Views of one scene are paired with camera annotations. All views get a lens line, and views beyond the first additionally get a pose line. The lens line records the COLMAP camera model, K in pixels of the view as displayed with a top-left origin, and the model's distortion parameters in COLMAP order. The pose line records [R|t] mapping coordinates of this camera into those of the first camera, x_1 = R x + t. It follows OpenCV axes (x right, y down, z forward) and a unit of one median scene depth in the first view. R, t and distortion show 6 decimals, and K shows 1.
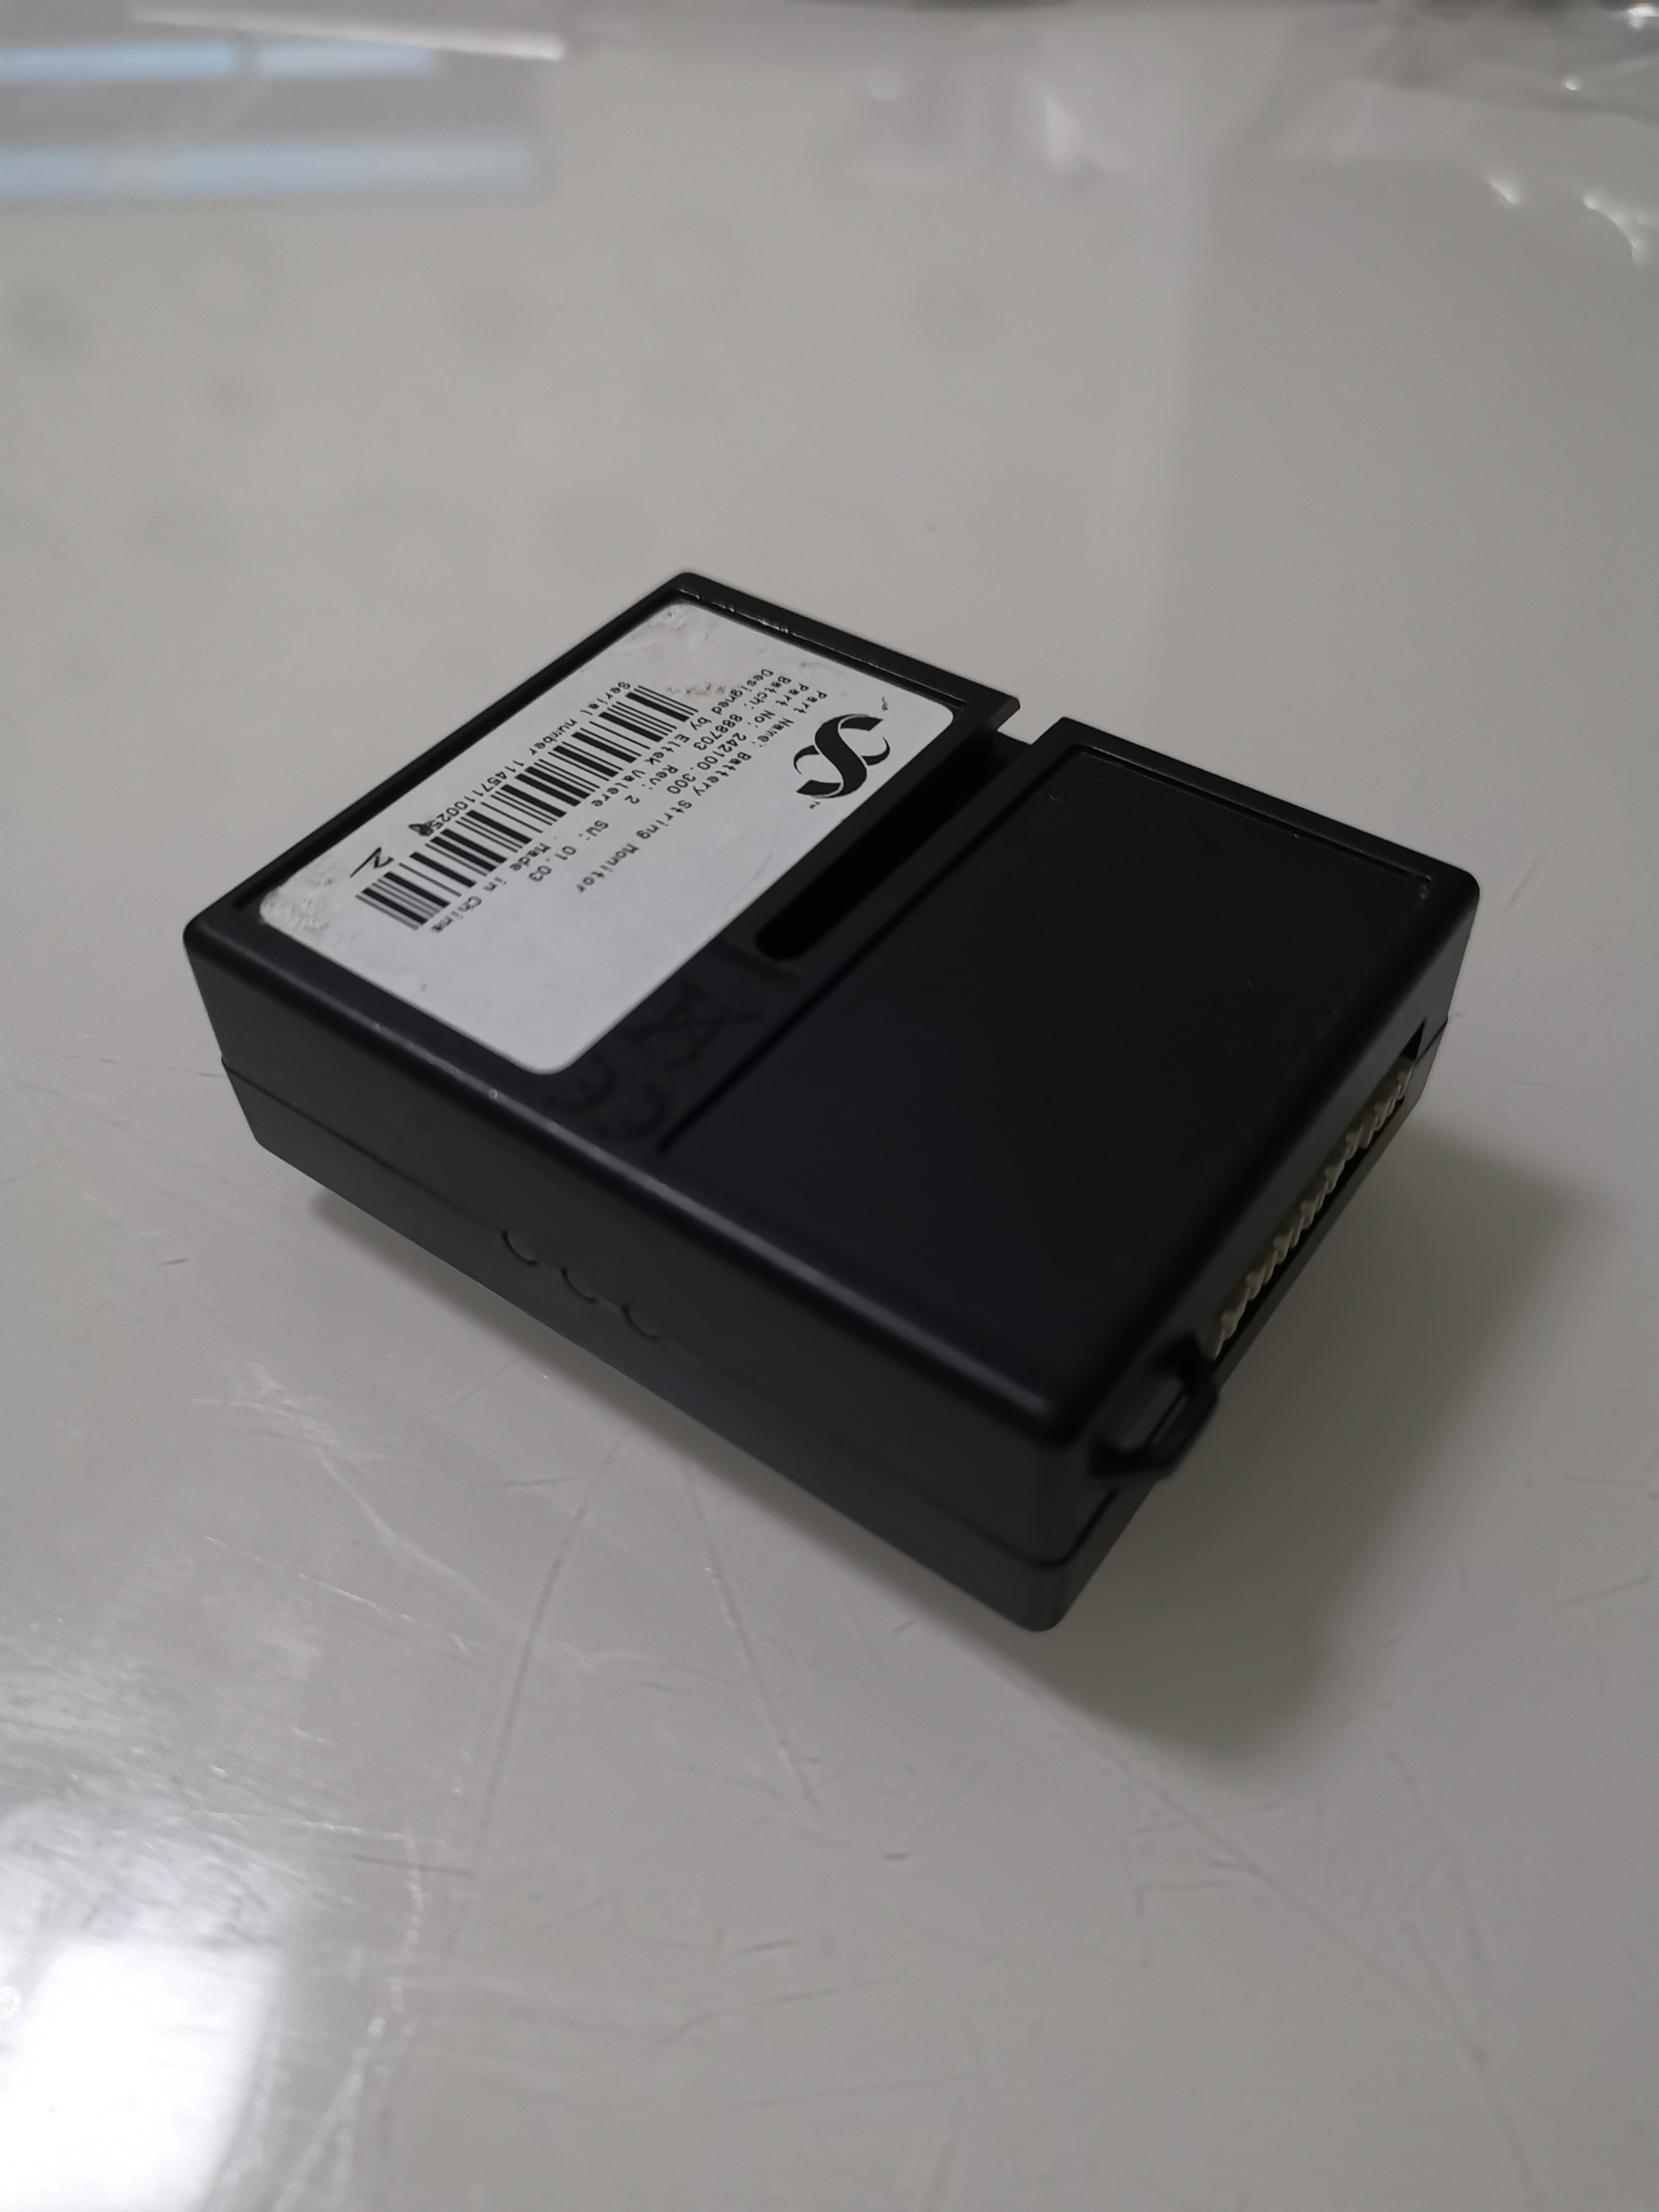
lens RADIAL K [[1853.5, 0, 824.1], [0, 1853.5, 1109.1], [0, 0, 1]] dist [-0.009378, -0.001185]
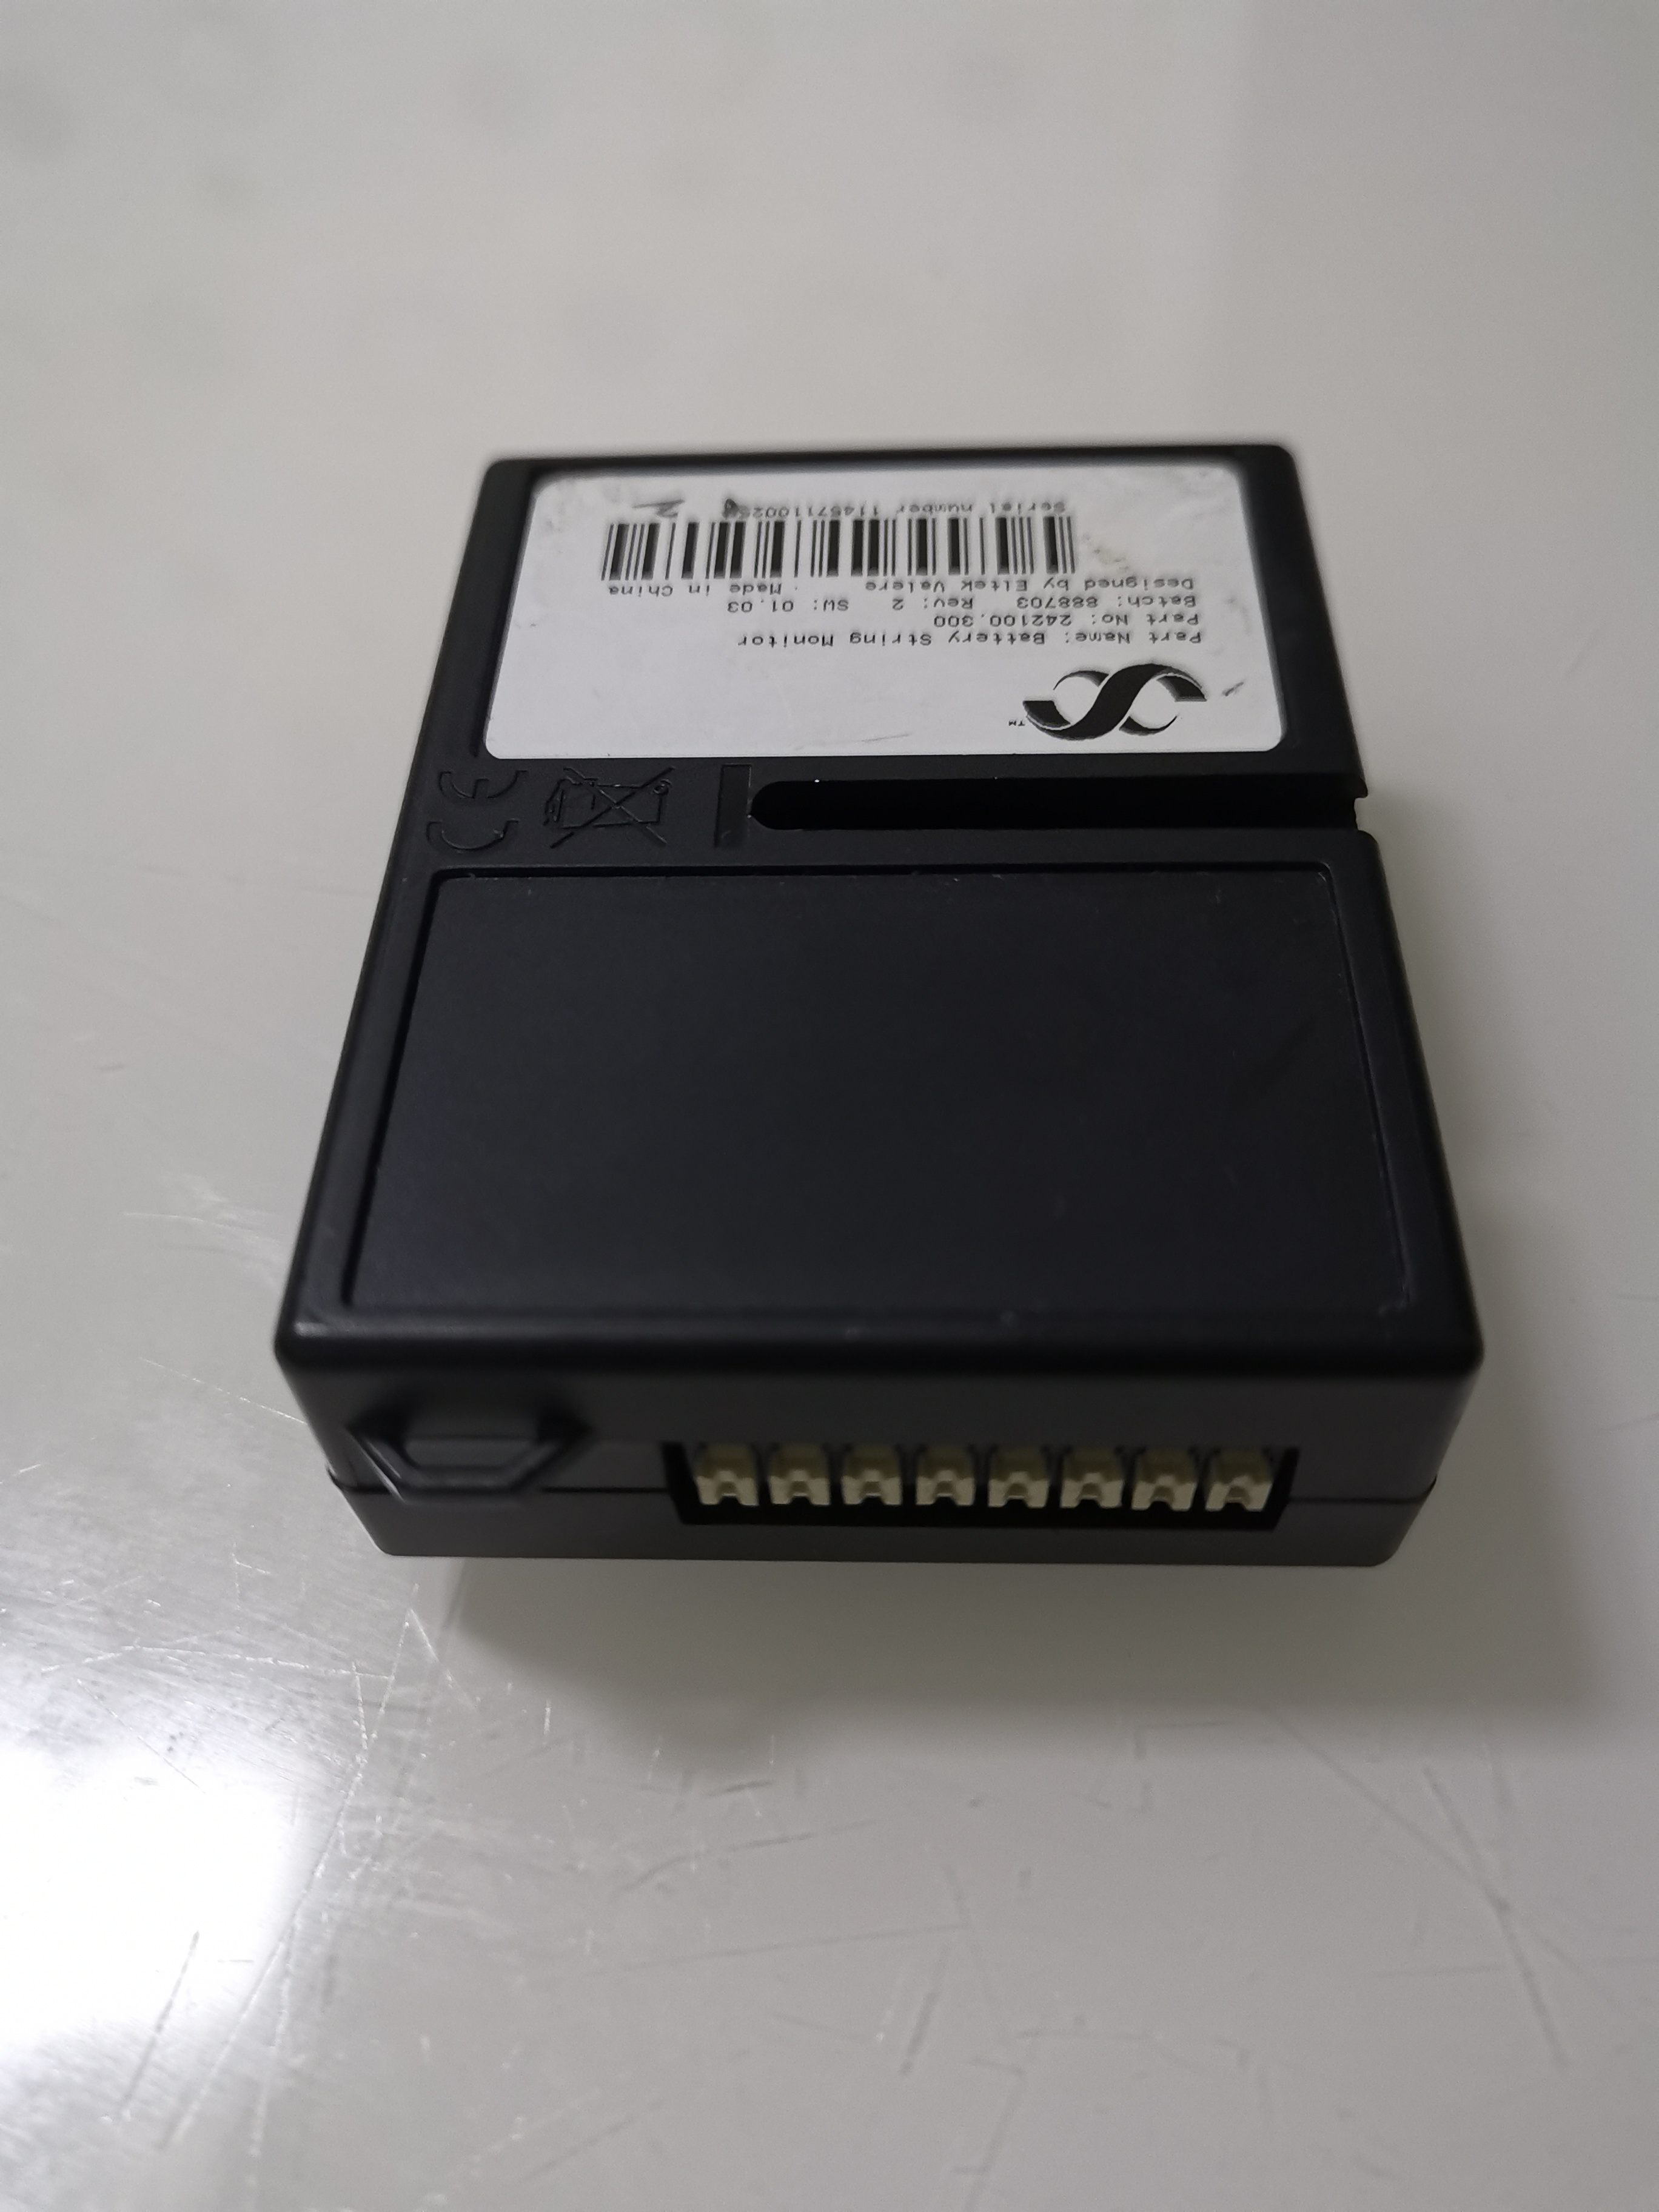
lens RADIAL K [[1853.5, 0, 824.8], [0, 1853.5, 1105.0], [0, 0, 1]] dist [-0.009378, -0.001185]
pose [[0.567017, 0.655289, -0.499087, 0.450821], [-0.588649, 0.746188, 0.310958, -0.236156], [0.576181, 0.117469, 0.808837, 0.306052]]
